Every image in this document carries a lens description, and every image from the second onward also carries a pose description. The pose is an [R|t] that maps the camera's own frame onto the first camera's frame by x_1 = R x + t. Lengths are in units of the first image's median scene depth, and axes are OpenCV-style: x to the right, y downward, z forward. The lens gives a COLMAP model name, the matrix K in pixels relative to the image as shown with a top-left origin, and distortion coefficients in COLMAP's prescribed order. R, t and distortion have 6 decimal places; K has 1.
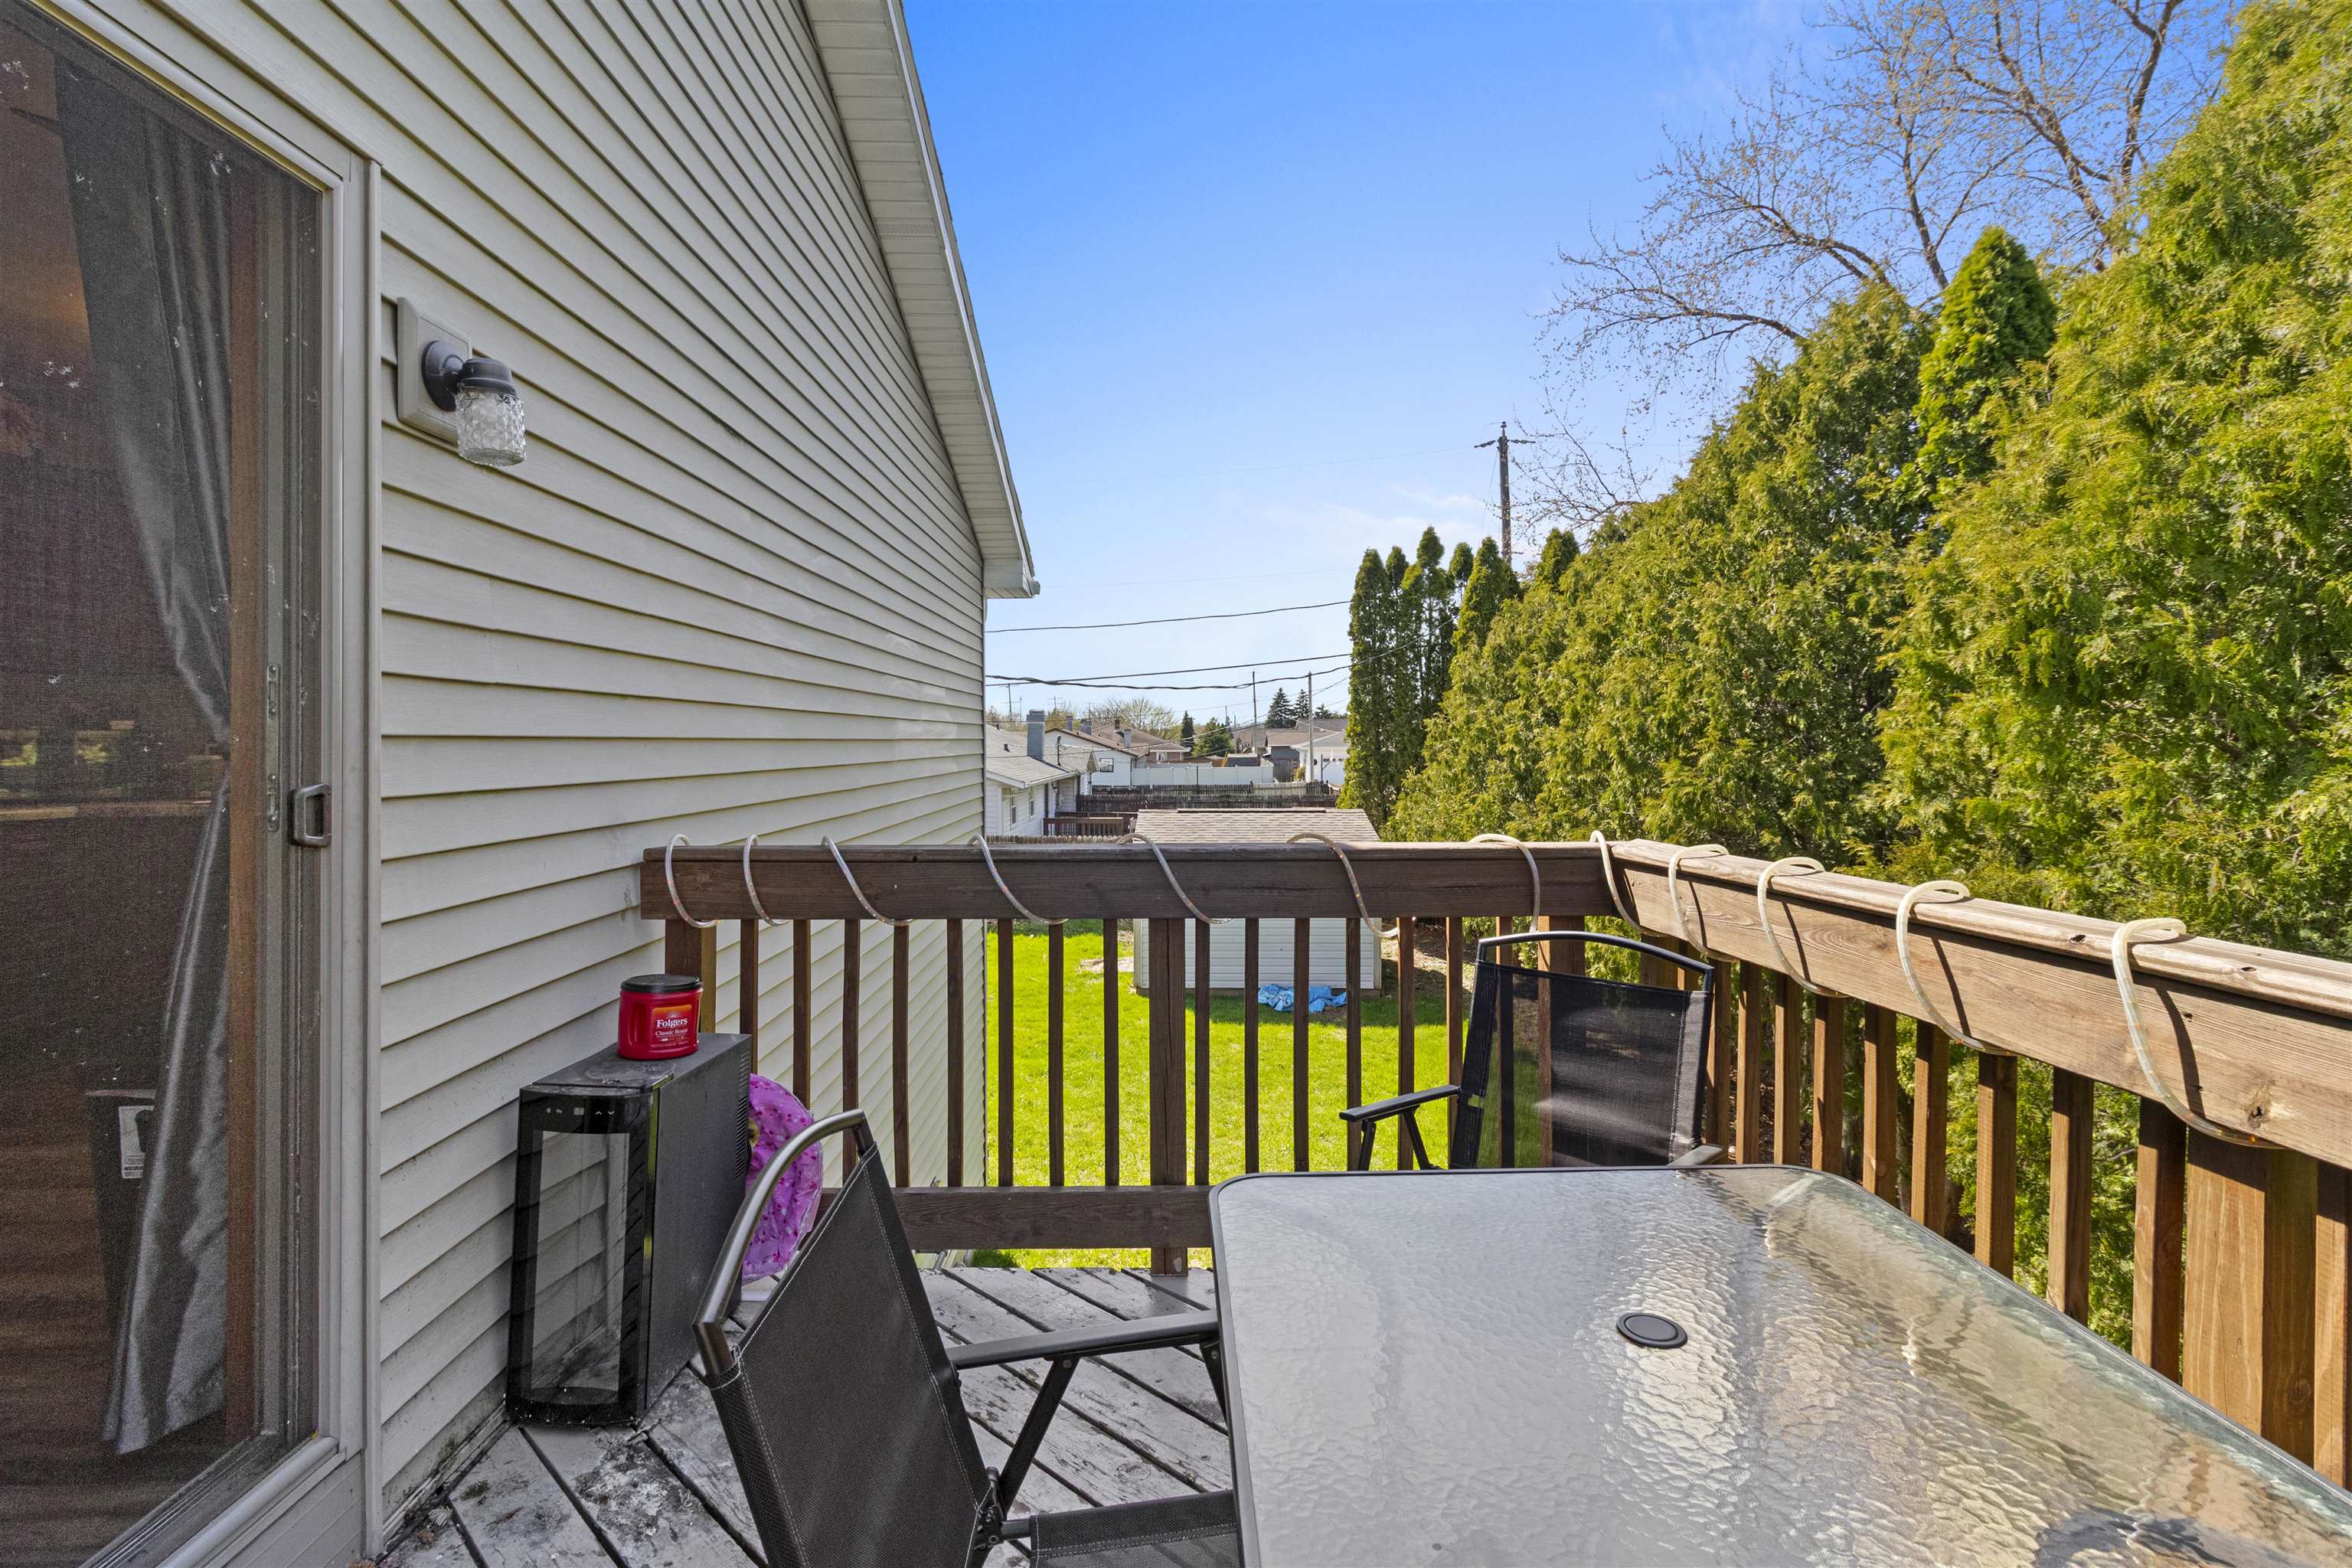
lens RADIAL K [[1081.5, 0, 1178.8], [0, 1081.5, 756.5], [0, 0, 1]] dist [0.000441, 0.000563]
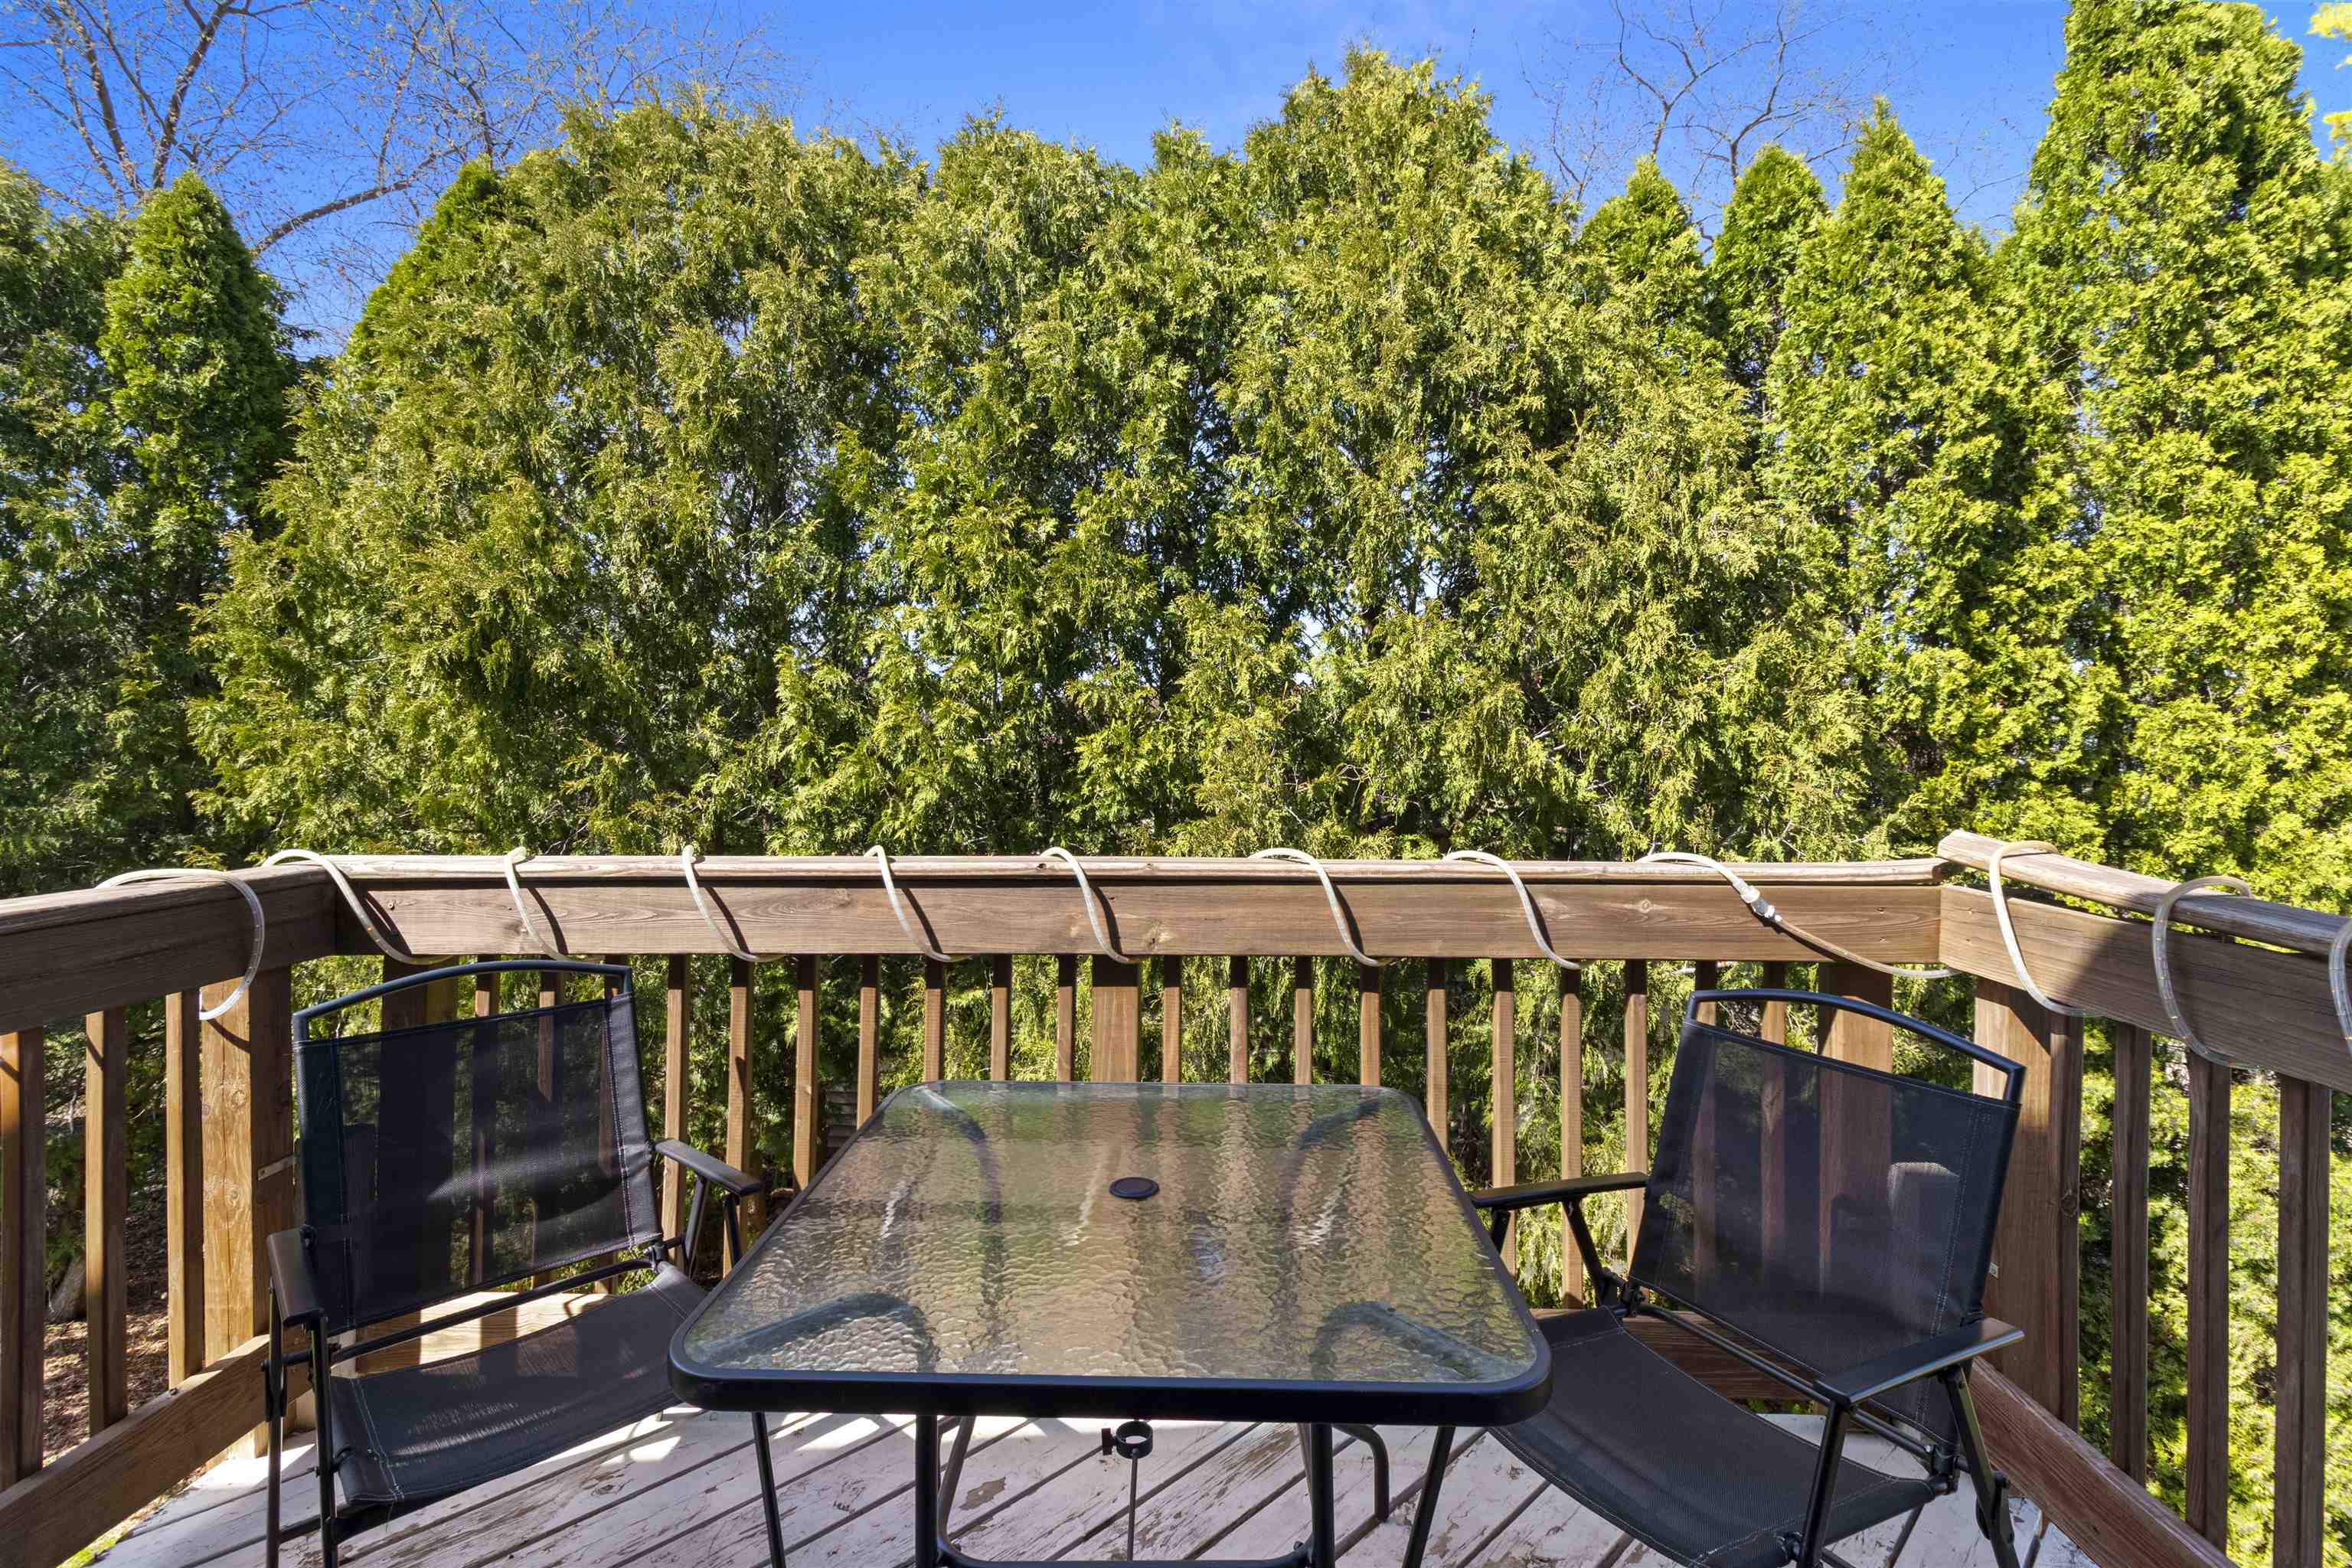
lens RADIAL K [[1031.4, 0, 1189.5], [0, 1031.4, 765.8], [0, 0, 1]] dist [0.001154, 0.000327]
pose [[0.067141, -0.022441, 0.997491, -0.093556], [-0.002056, 0.999742, 0.022630, -0.003205], [-0.997741, -0.003571, 0.067077, 0.090334]]
